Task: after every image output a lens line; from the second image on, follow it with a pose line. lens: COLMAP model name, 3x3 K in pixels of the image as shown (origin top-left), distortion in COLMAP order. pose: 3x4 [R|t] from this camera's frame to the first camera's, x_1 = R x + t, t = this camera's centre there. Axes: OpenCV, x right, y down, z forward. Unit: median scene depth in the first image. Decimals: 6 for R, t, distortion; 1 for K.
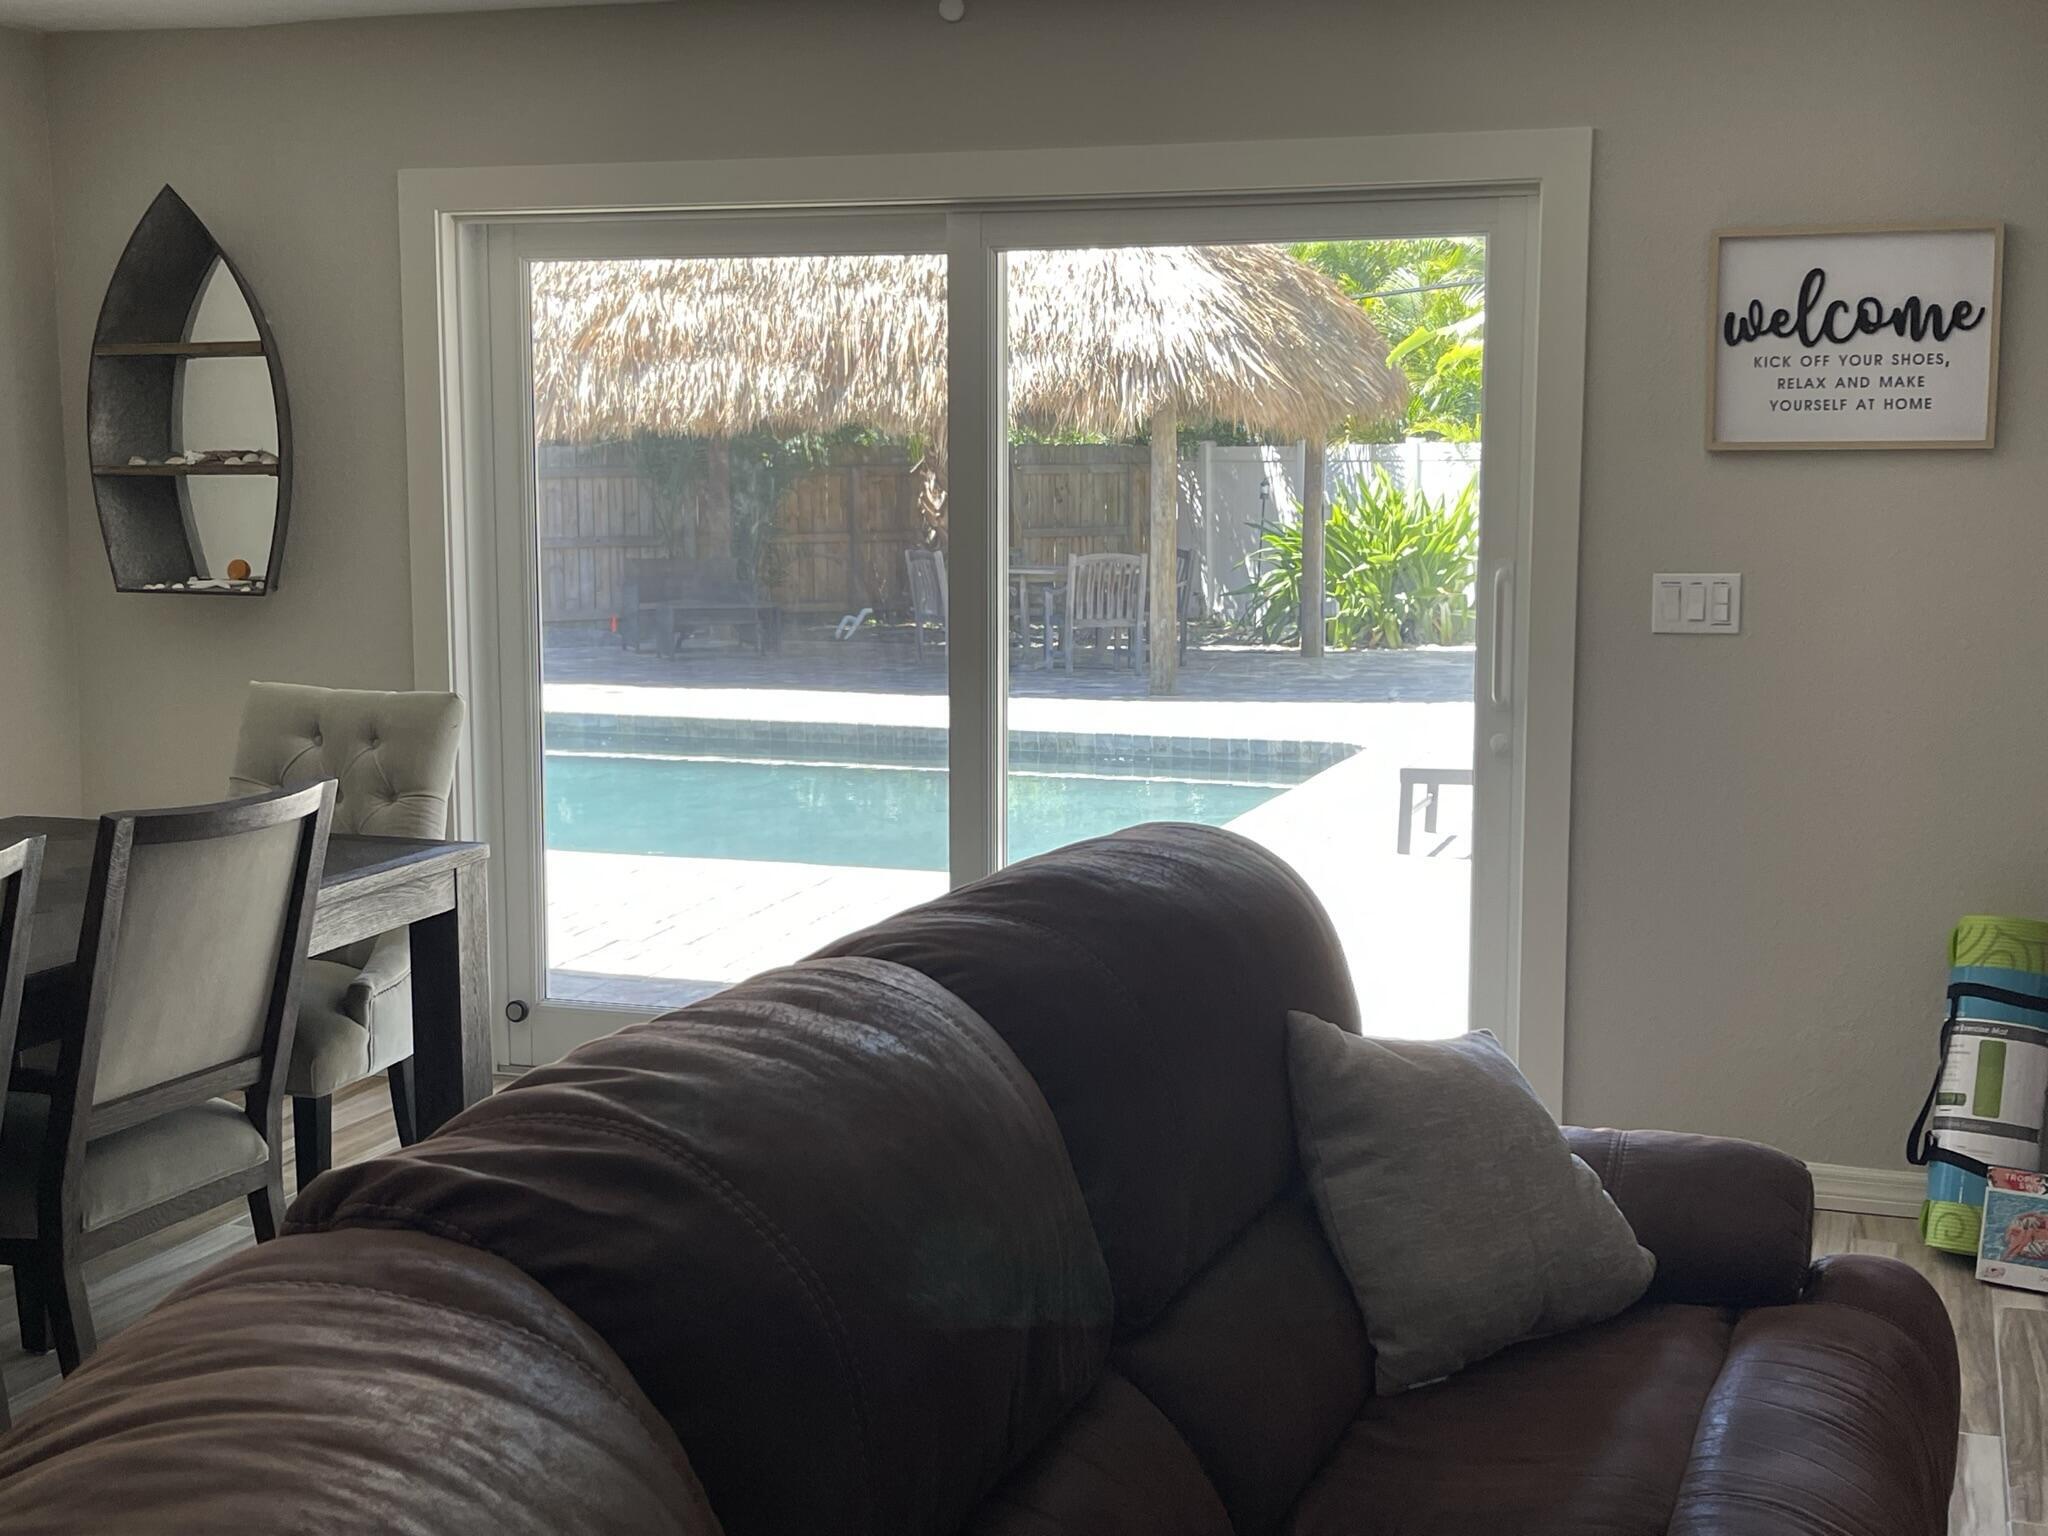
lens RADIAL K [[2577.1, 0, 1024.0], [0, 2577.1, 766.2], [0, 0, 1]] dist [0.018966, 0.000000]
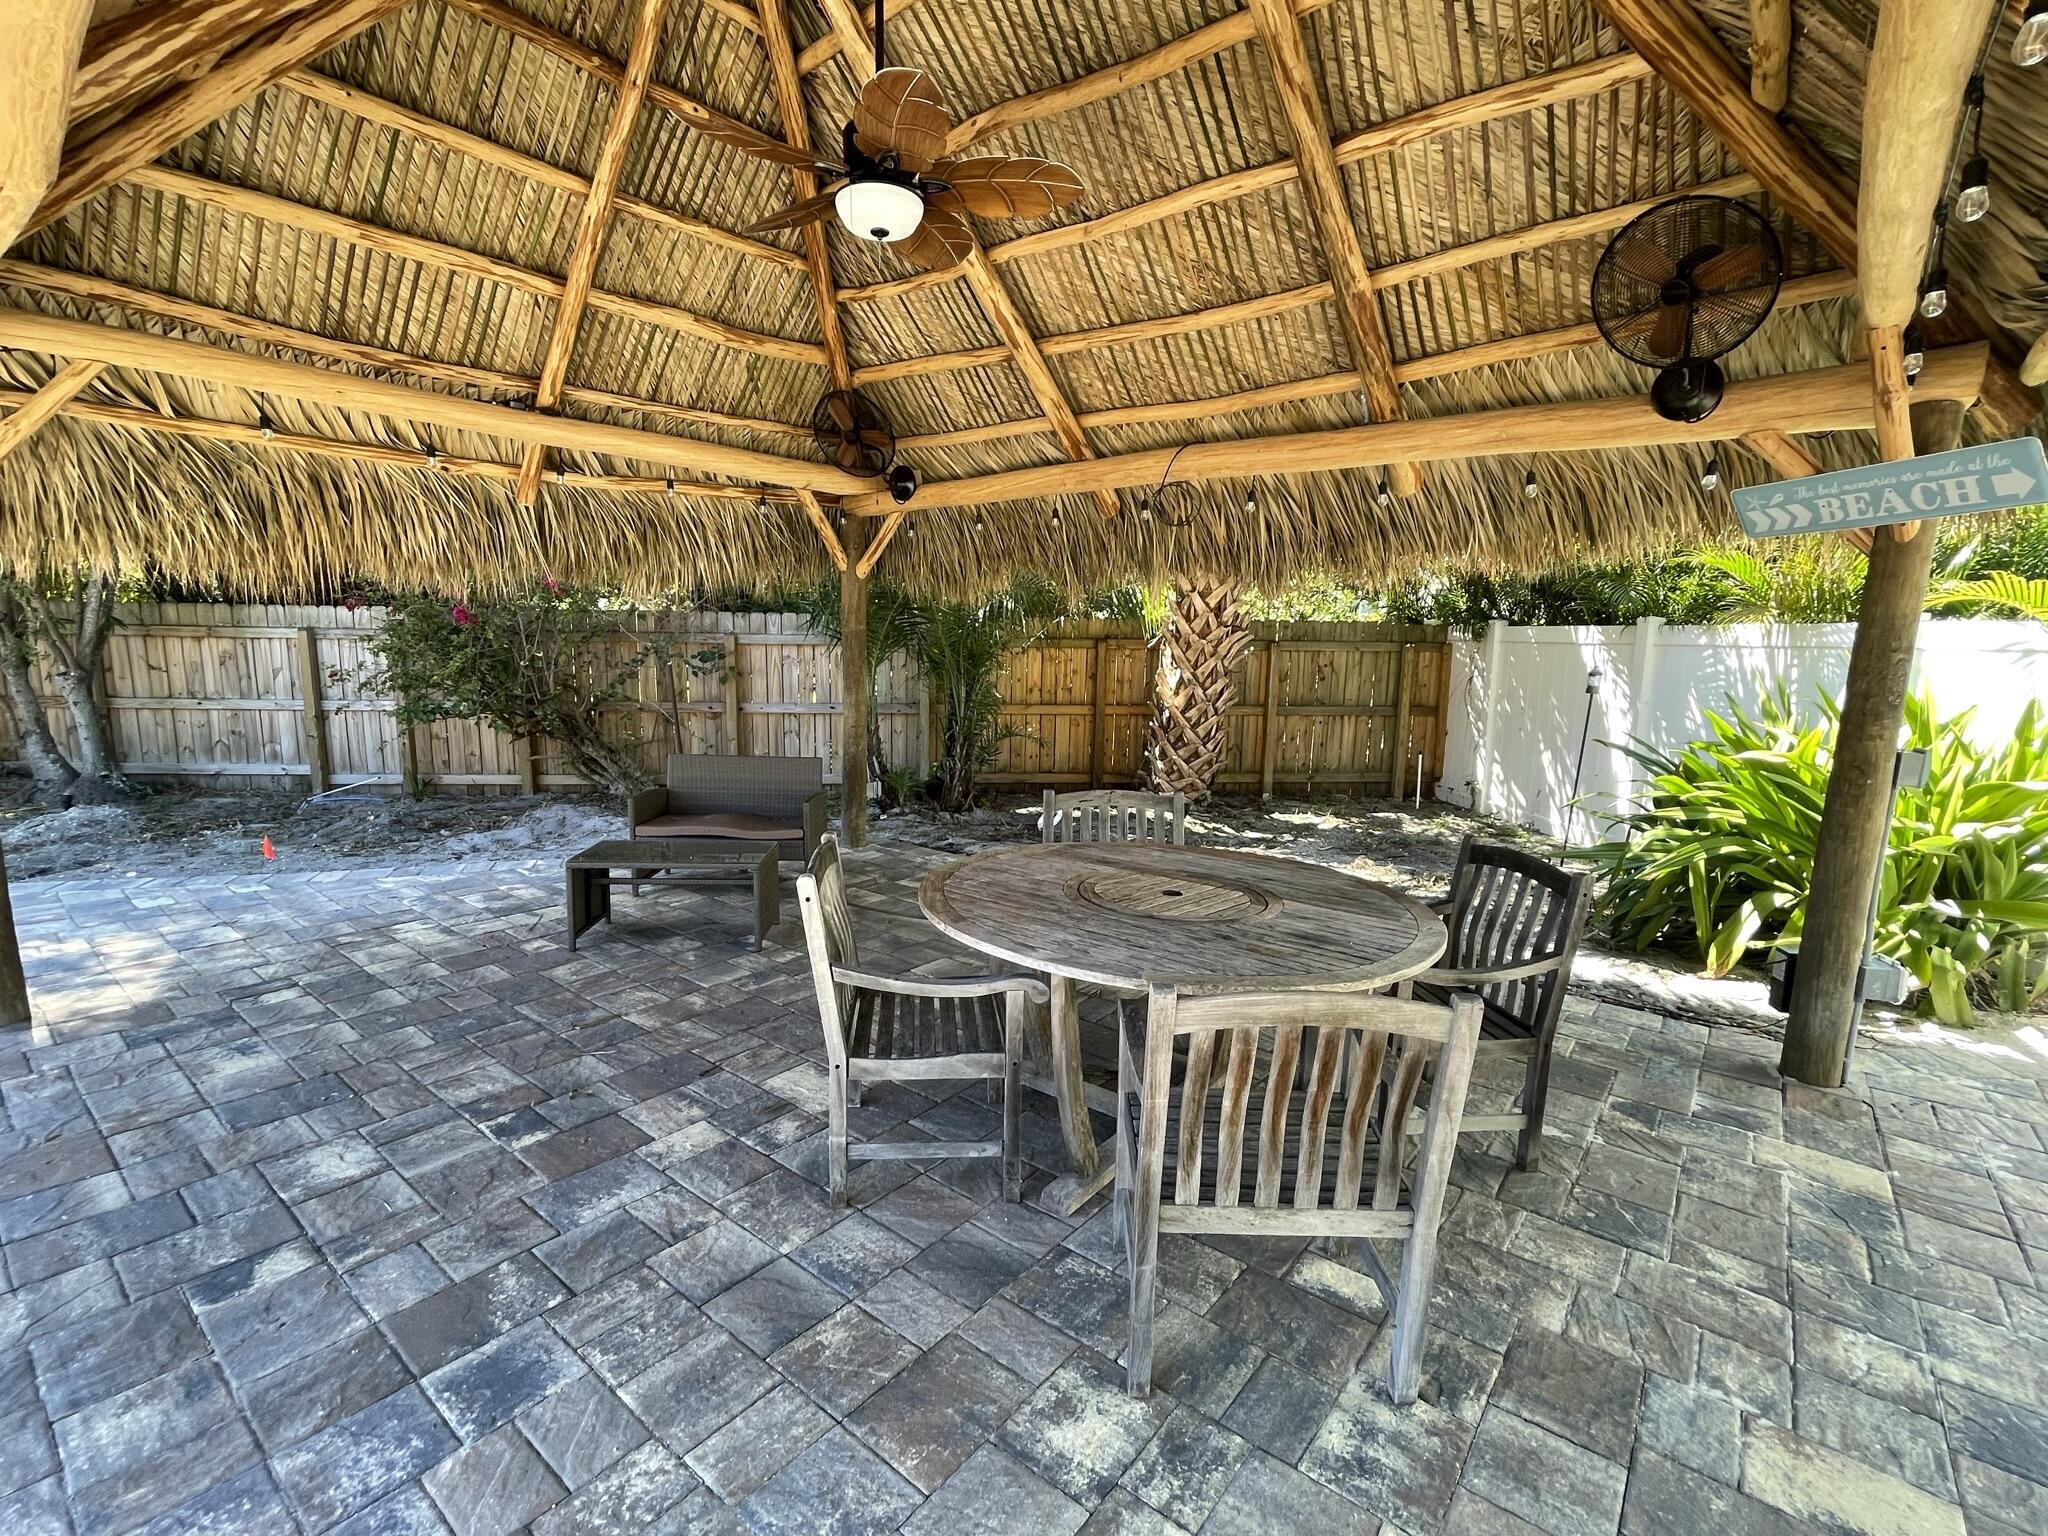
lens RADIAL K [[904.1, 0, 1023.8], [0, 904.1, 773.4], [0, 0, 1]] dist [-0.001597, -0.000032]
pose [[0.941724, 0.068050, -0.329432, 0.027776], [-0.058763, 0.997545, 0.038079, -0.086916], [0.331215, -0.016501, 0.943411, 0.750244]]
